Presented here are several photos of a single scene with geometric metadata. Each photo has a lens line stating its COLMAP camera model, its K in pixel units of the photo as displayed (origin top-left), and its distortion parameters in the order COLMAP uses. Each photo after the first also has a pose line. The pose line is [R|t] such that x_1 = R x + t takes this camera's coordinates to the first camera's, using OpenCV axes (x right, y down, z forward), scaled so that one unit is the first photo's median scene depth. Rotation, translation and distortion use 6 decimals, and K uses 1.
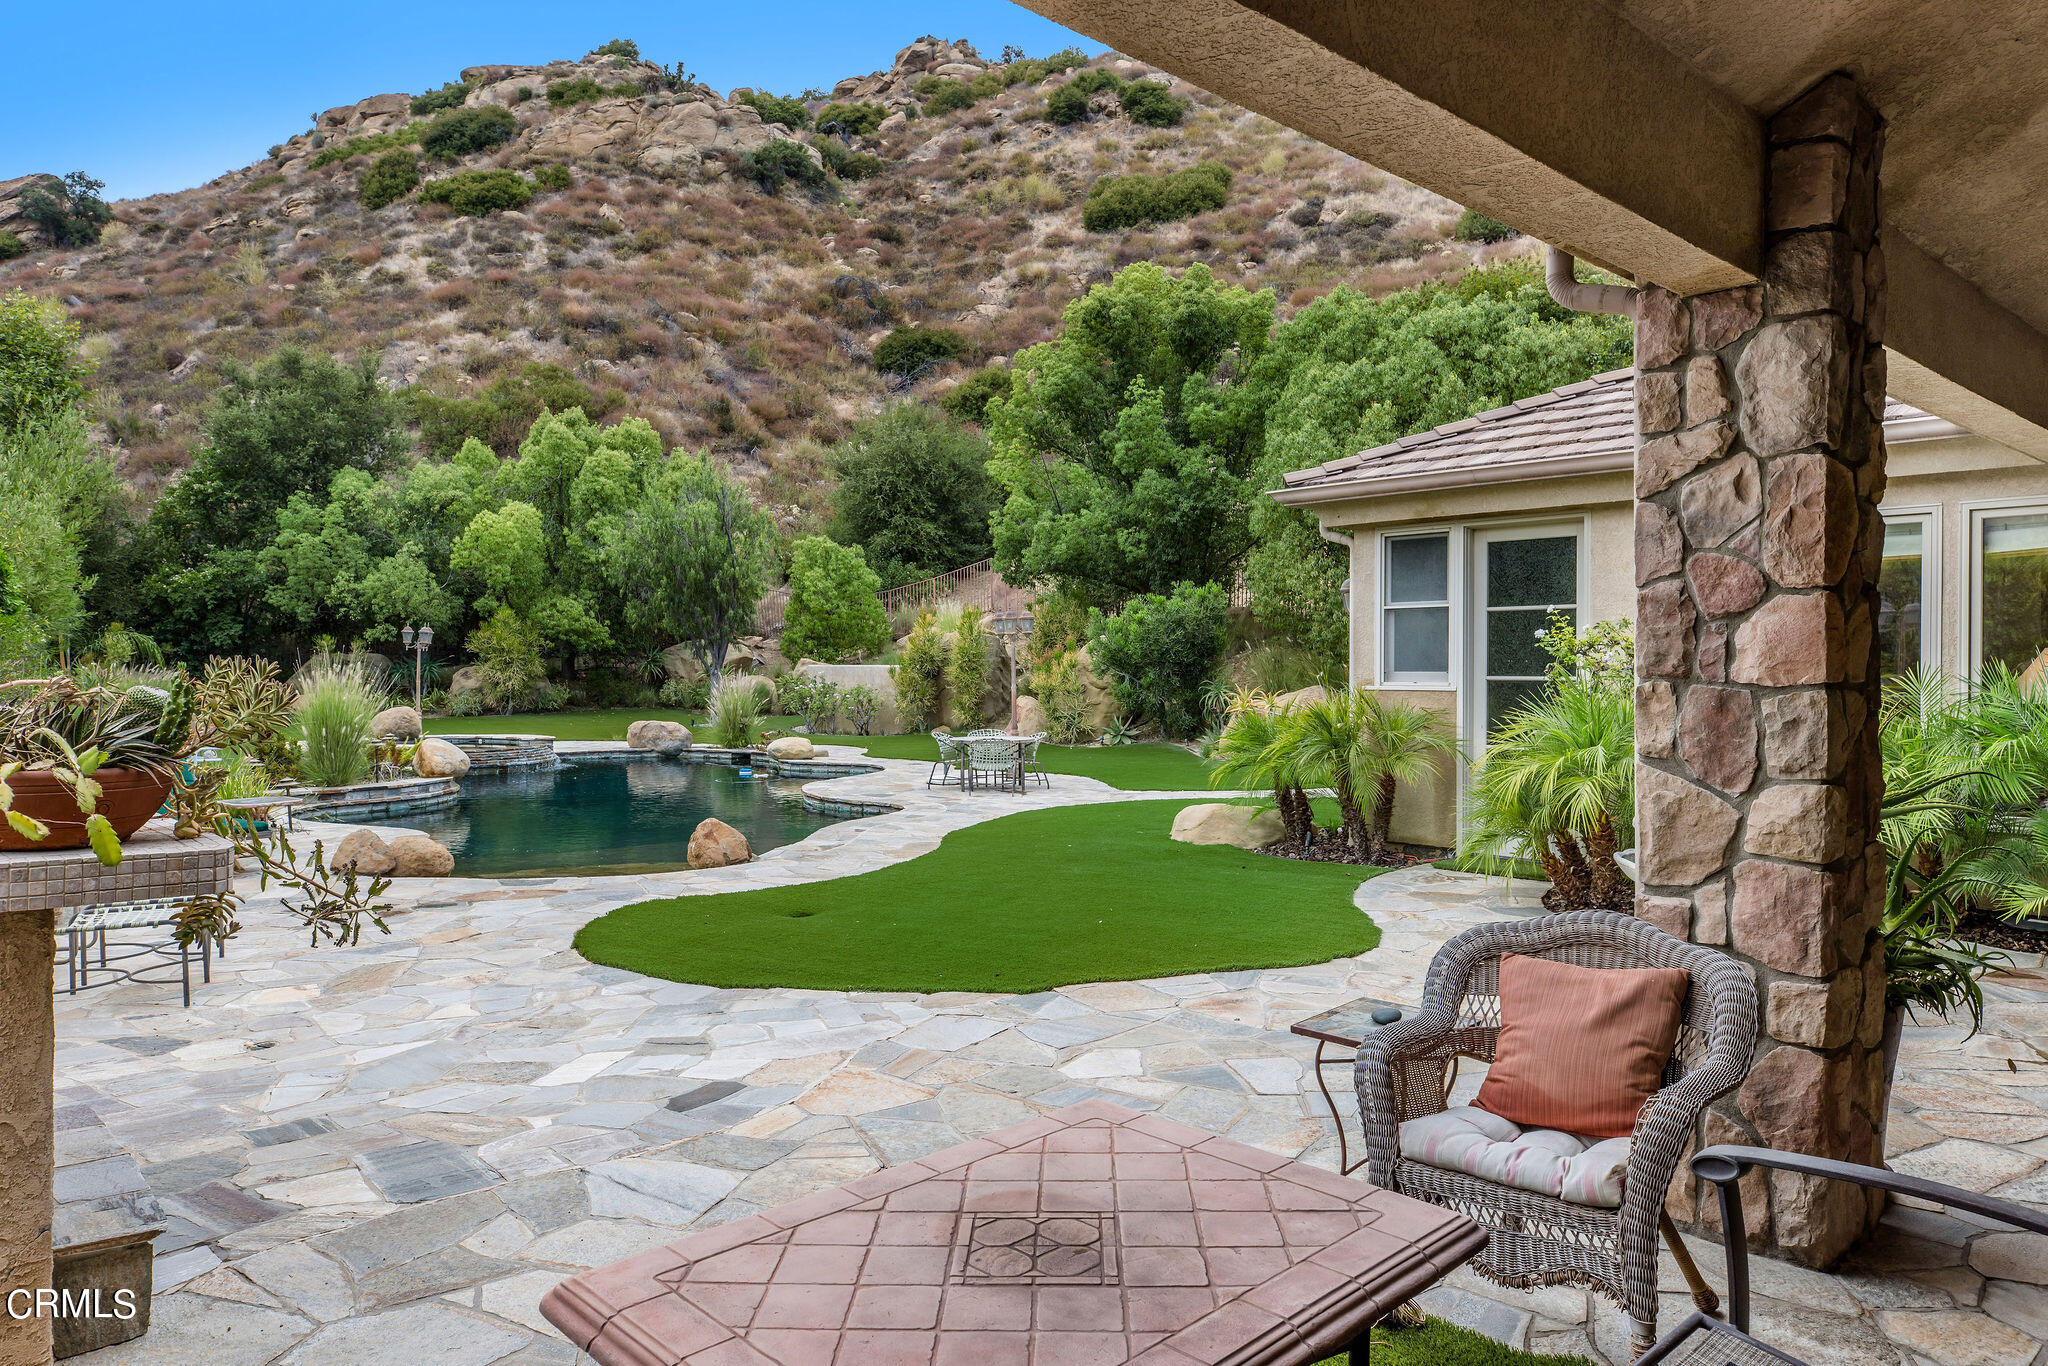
lens RADIAL K [[1352.7, 0, 1035.8], [0, 1352.7, 685.1], [0, 0, 1]] dist [0.010692, 0.001644]
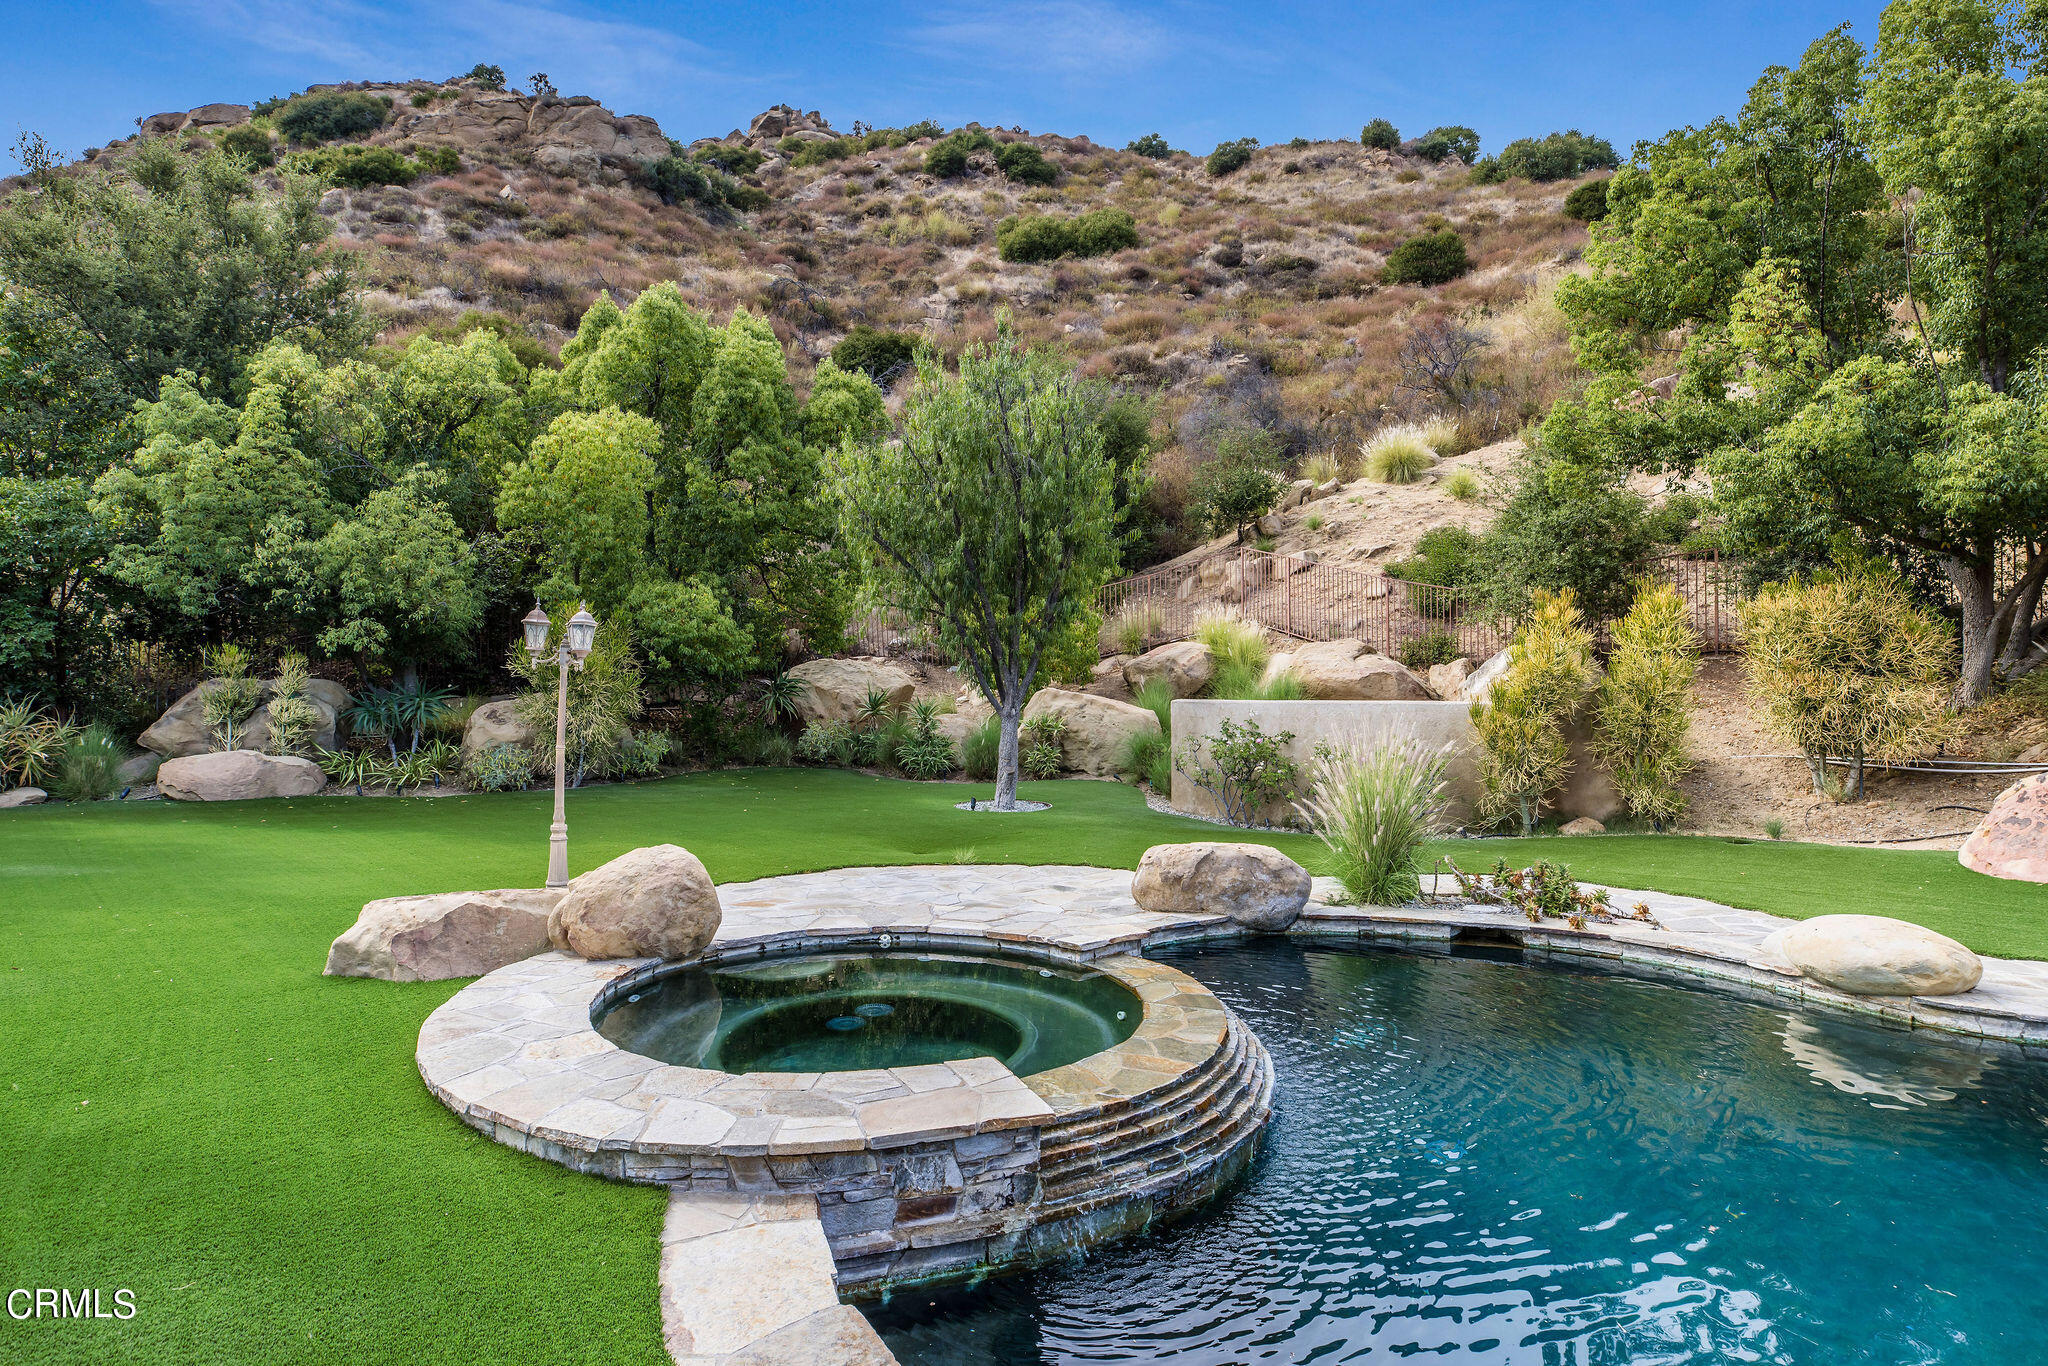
lens RADIAL K [[1110.6, 0, 1003.6], [0, 1110.6, 686.3], [0, 0, 1]] dist [0.001909, -0.000494]
pose [[0.983113, 0.000530, 0.183000, -0.136021], [0.003056, 0.999809, -0.019310, -0.004815], [-0.182975, 0.019543, 0.982923, 0.229530]]
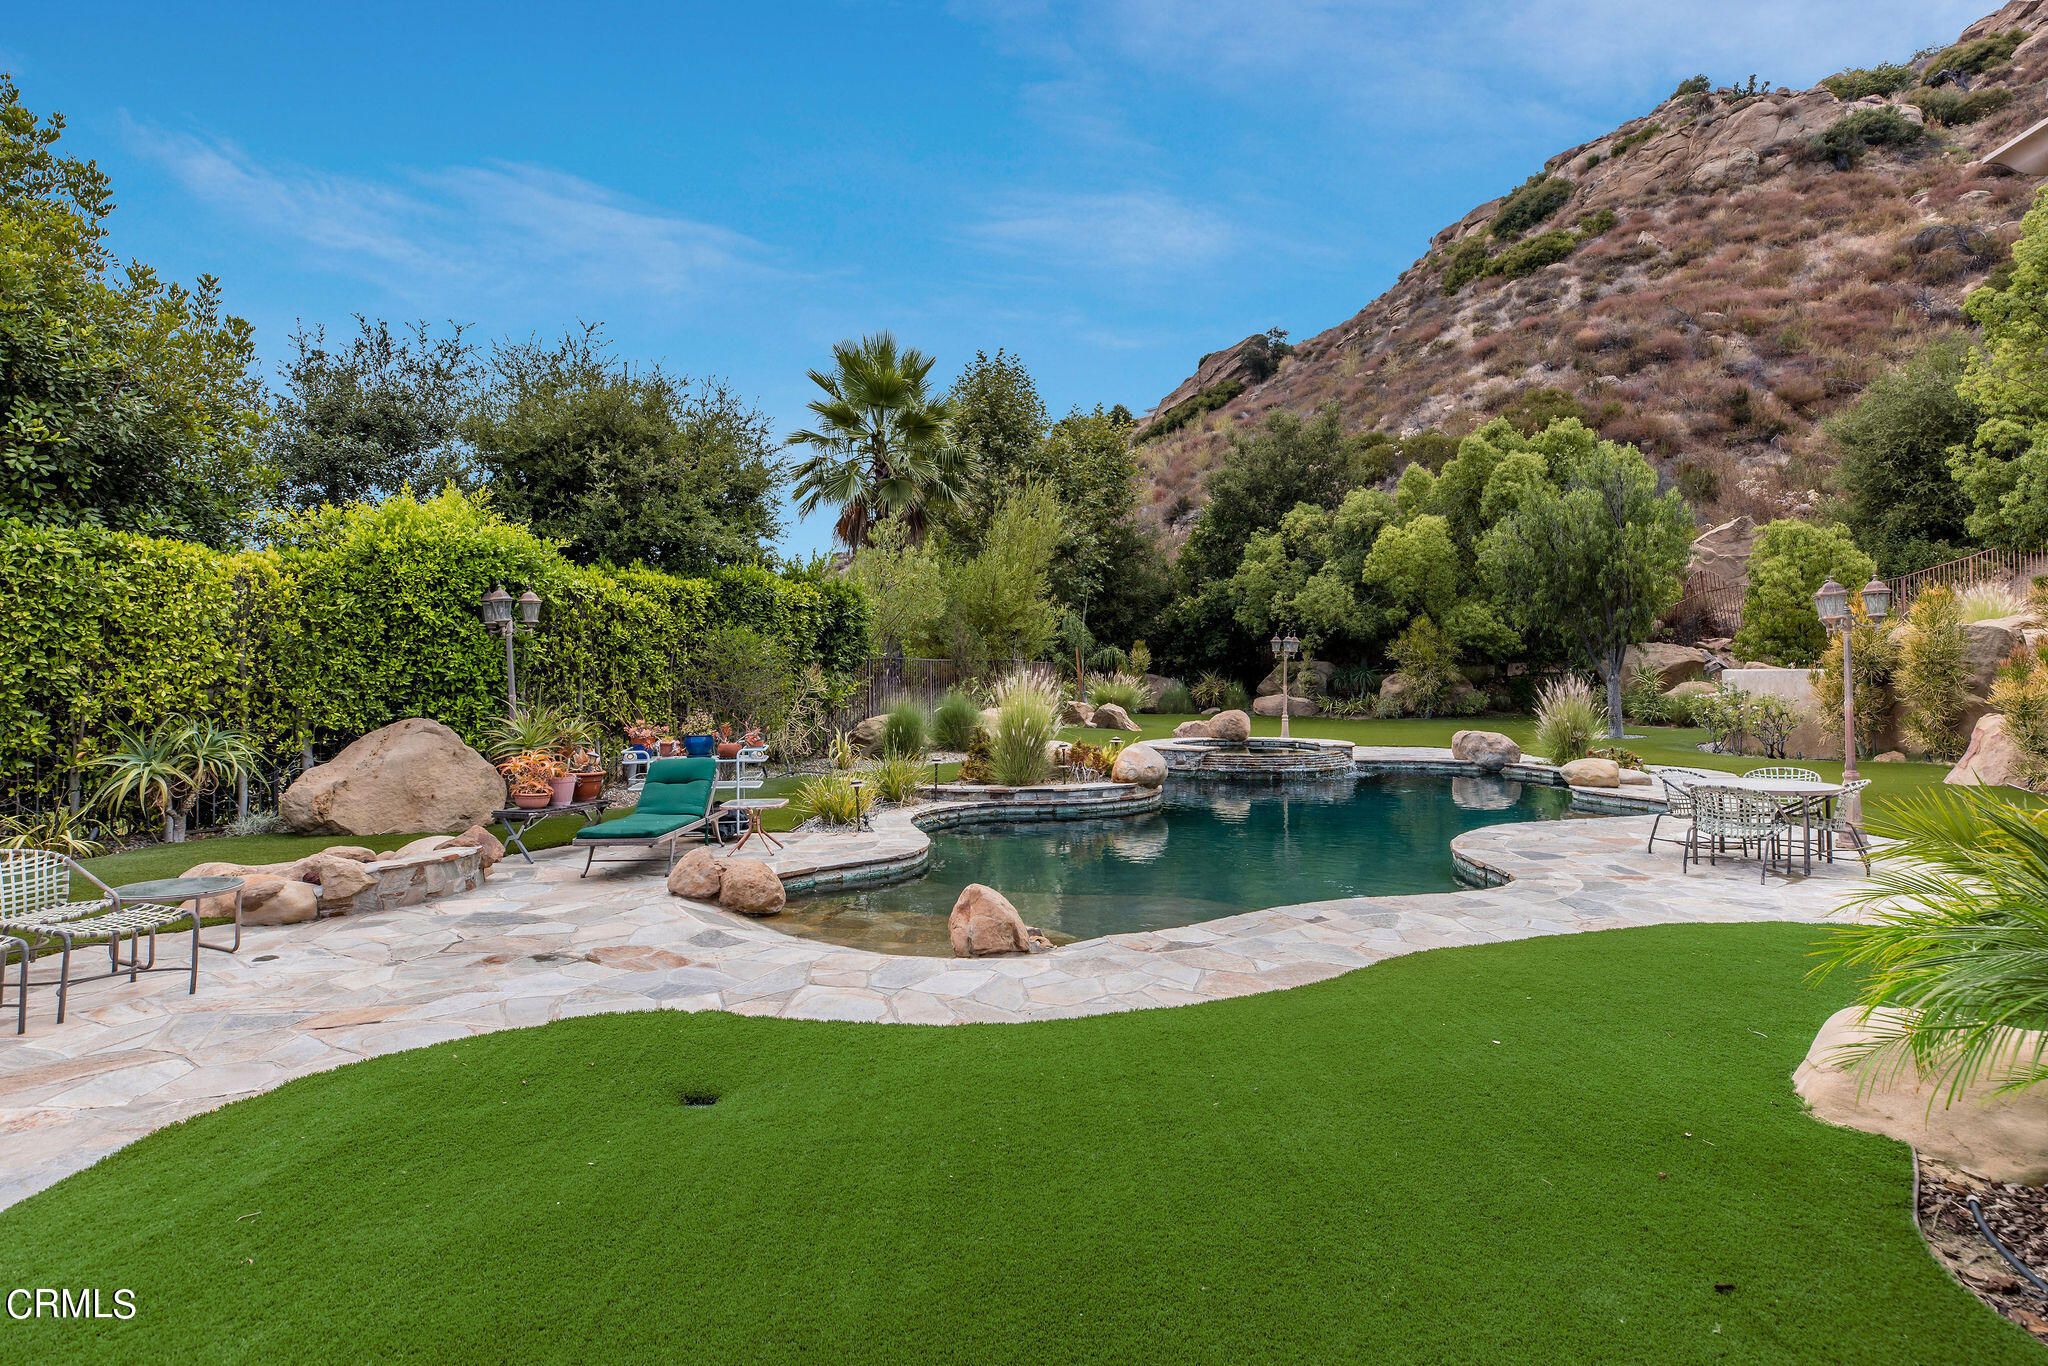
lens RADIAL K [[1110.6, 0, 1031.9], [0, 1110.6, 667.8], [0, 0, 1]] dist [0.001909, -0.000494]
pose [[0.645880, -0.006713, -0.763409, 0.033328], [-0.007224, 0.999863, -0.014904, -0.001053], [0.763404, 0.015141, 0.645743, 0.094339]]
